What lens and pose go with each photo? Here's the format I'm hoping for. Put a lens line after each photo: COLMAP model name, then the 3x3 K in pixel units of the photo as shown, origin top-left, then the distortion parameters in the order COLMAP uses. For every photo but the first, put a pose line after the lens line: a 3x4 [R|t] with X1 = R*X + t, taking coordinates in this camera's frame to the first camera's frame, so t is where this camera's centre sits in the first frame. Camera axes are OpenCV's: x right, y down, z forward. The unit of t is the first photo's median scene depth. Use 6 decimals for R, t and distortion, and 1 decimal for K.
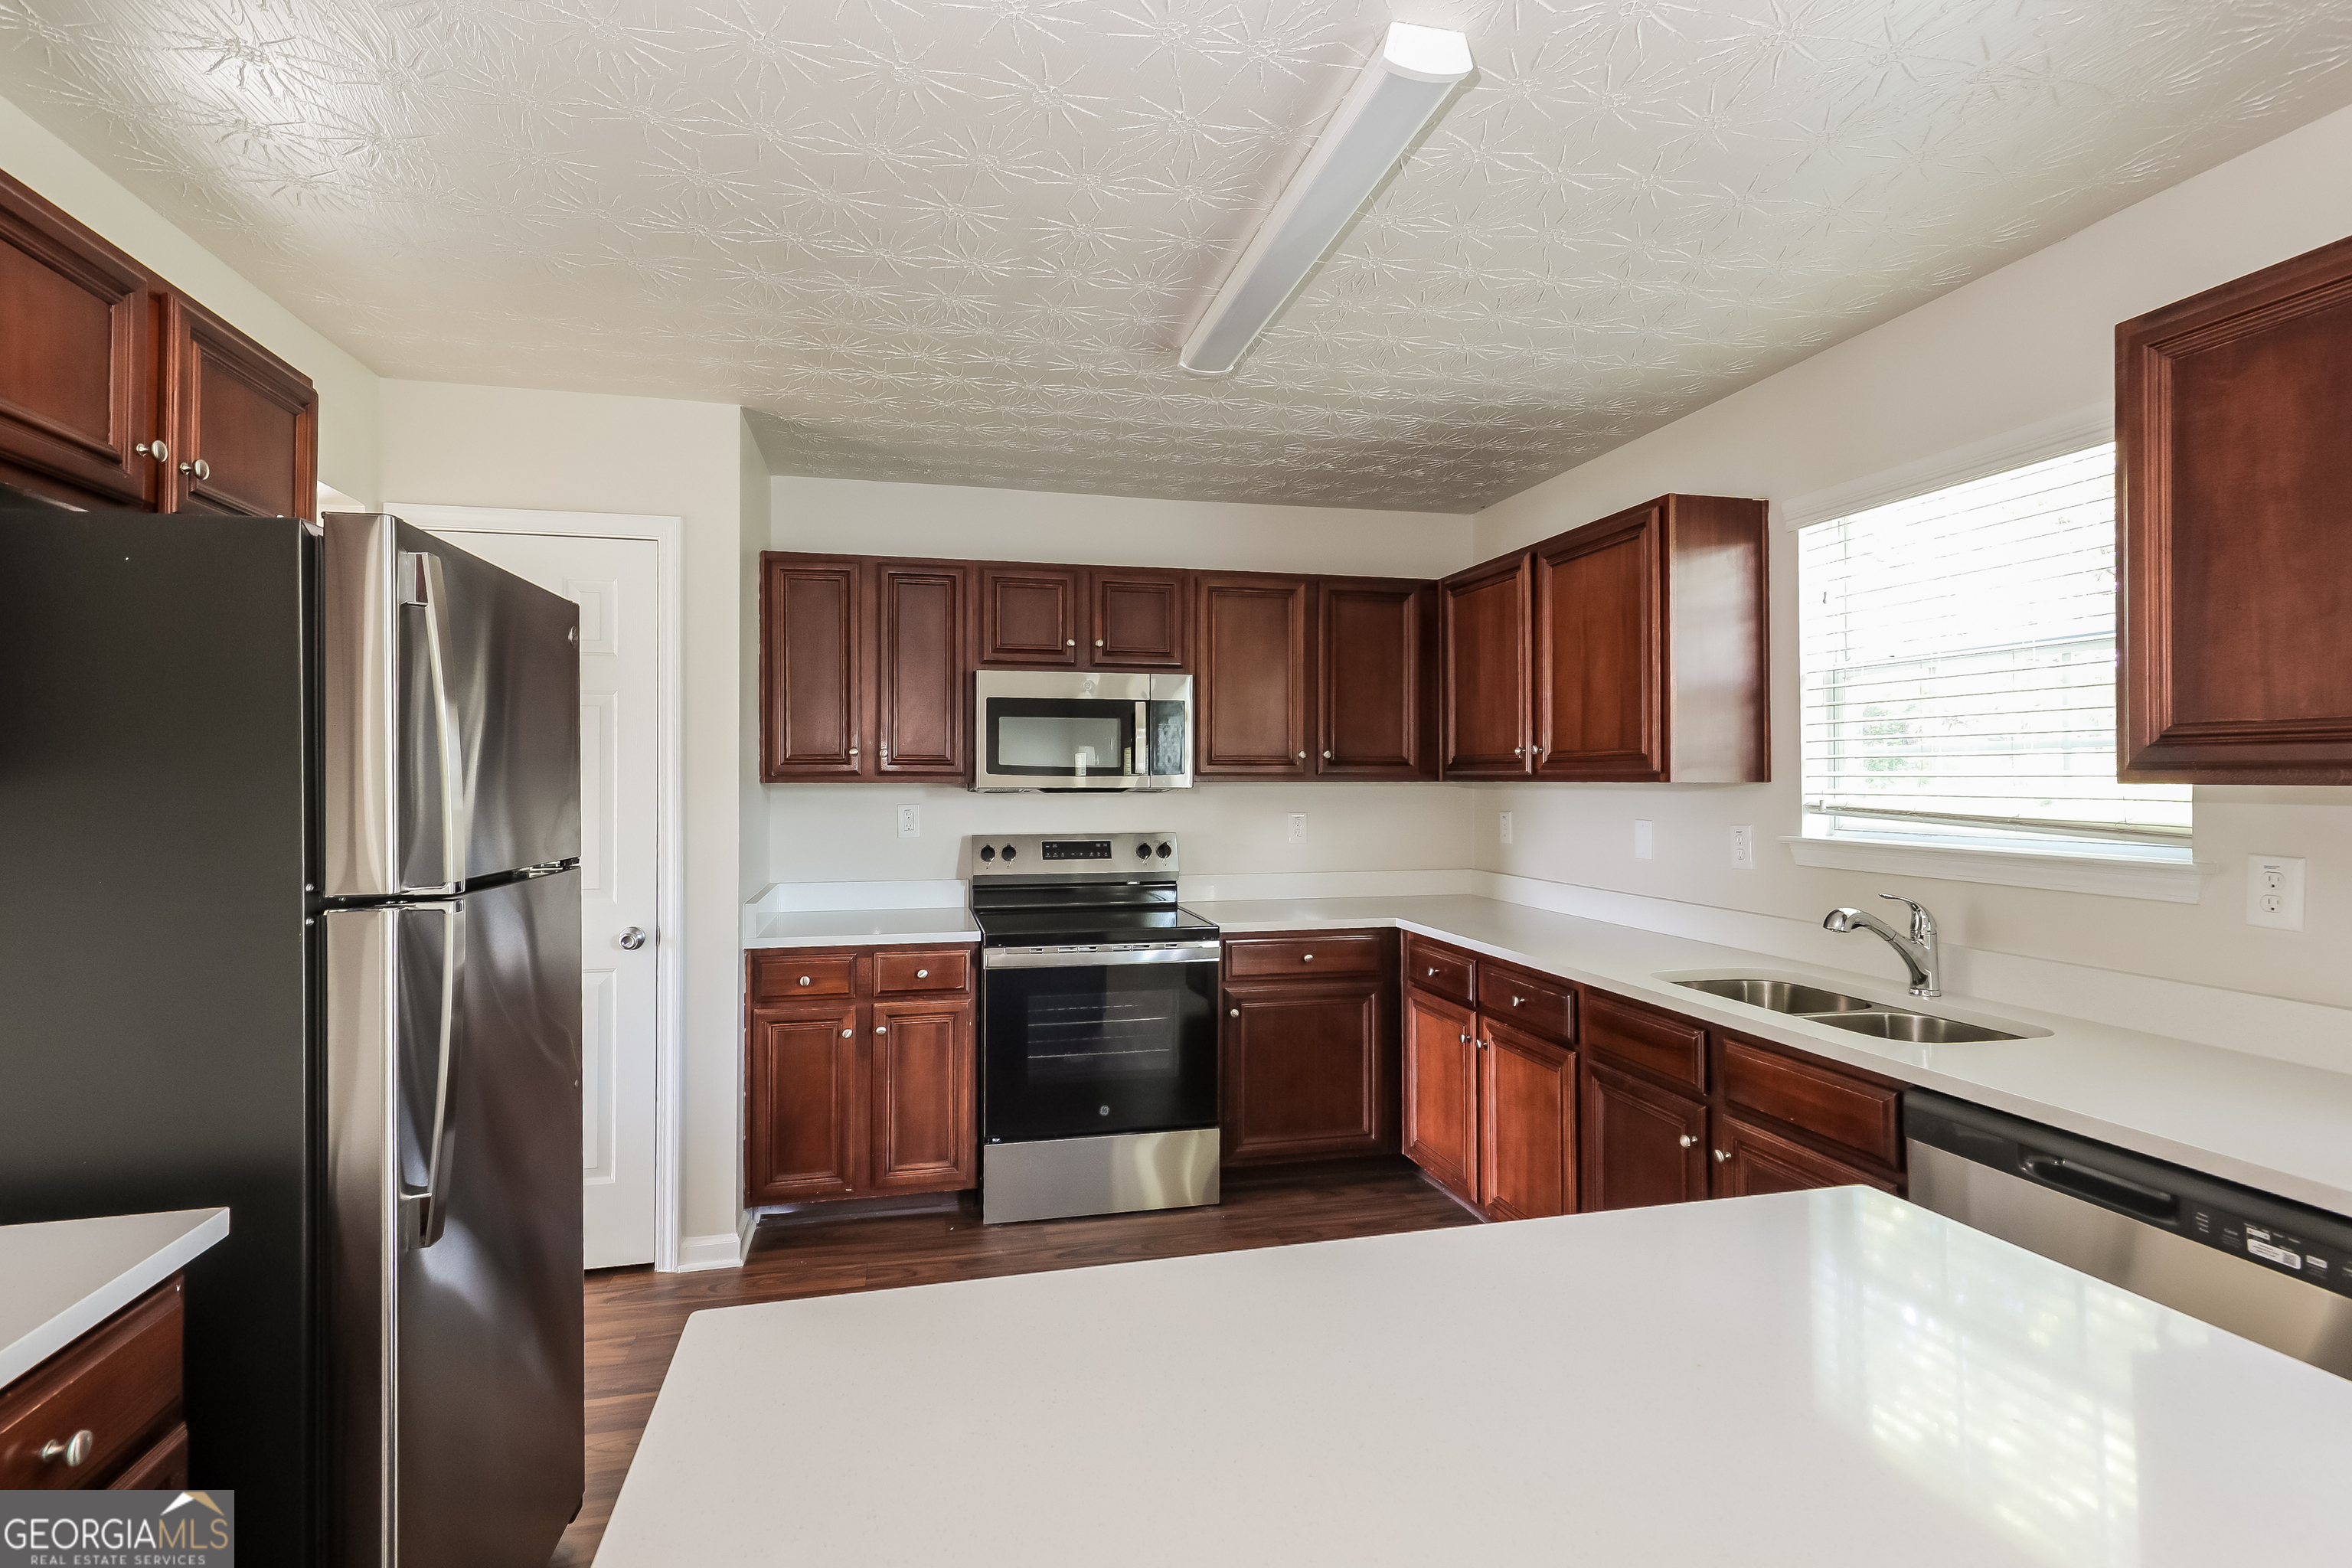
lens RADIAL K [[1082.0, 0, 1180.6], [0, 1082.0, 749.8], [0, 0, 1]] dist [0.000028, -0.000211]
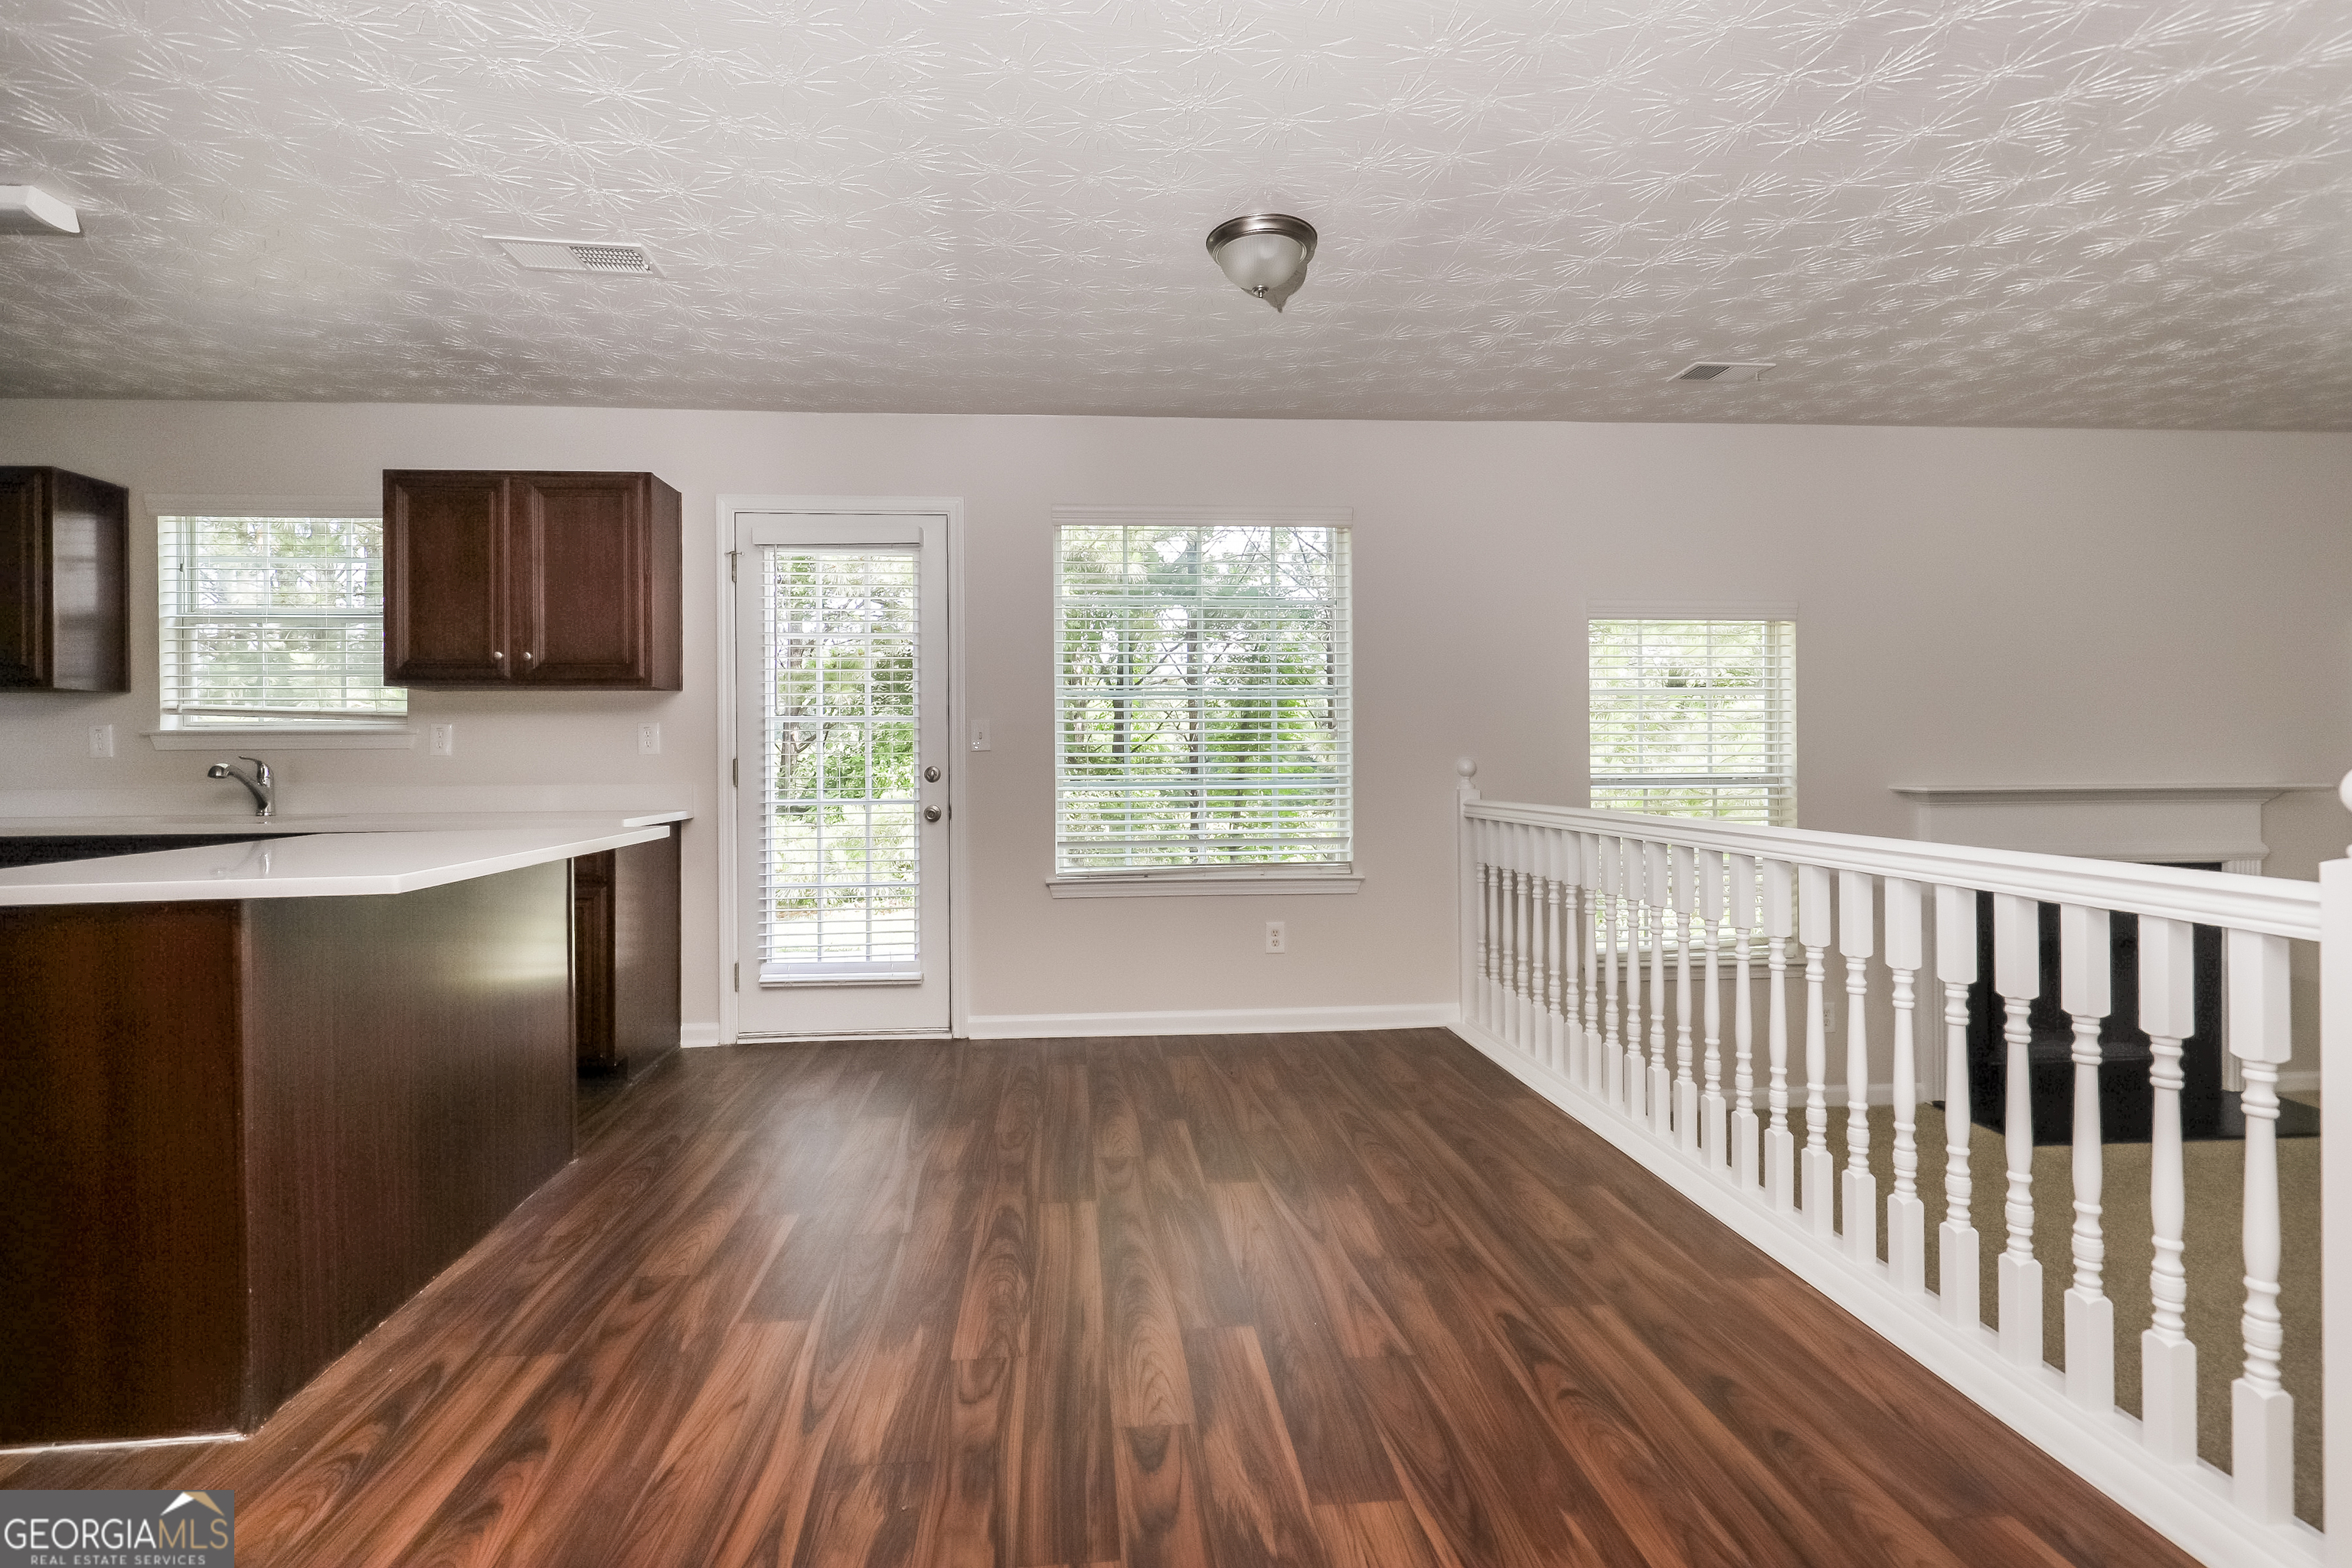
lens RADIAL K [[1054.2, 0, 1144.1], [0, 1054.2, 775.0], [0, 0, 1]] dist [0.000664, 0.000018]
pose [[0.148424, -0.007188, 0.988898, -0.634797], [-0.013065, 0.999872, 0.009228, 0.110809], [-0.988837, -0.014289, 0.148311, -0.520715]]
